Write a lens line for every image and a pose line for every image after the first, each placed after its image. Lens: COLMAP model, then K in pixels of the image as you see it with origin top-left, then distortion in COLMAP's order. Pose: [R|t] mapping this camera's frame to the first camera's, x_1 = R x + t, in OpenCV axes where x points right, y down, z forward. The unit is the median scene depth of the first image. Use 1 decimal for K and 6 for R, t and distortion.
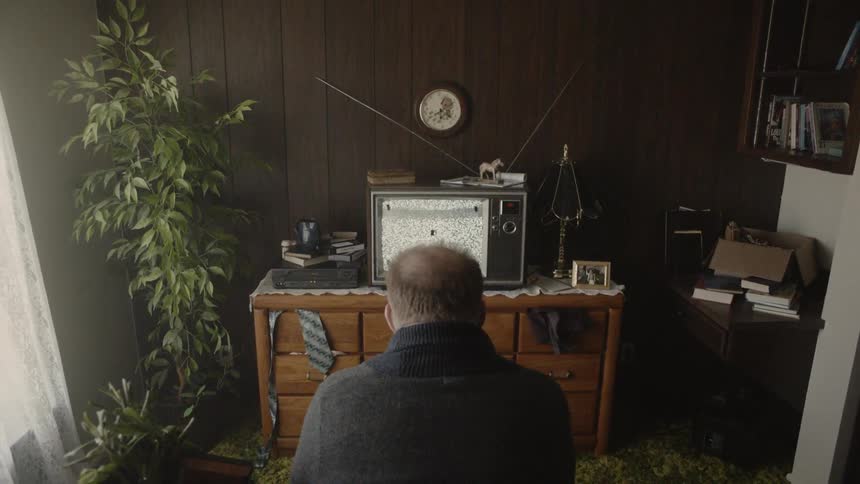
lens RADIAL K [[616.6, 0, 430.0], [0, 616.6, 242.0], [0, 0, 1]] dist [-0.112141, 0.160767]
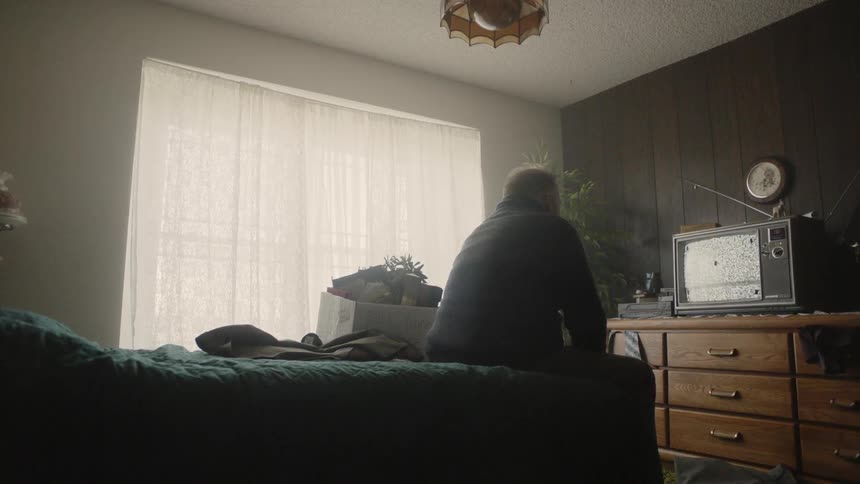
lens RADIAL K [[616.6, 0, 430.0], [0, 616.6, 242.0], [0, 0, 1]] dist [-0.112141, 0.160767]
pose [[0.496166, -0.132807, -0.858010, 0.738966], [-0.218426, 0.937354, -0.271399, 0.382684], [0.840303, 0.322071, 0.436075, -0.006471]]
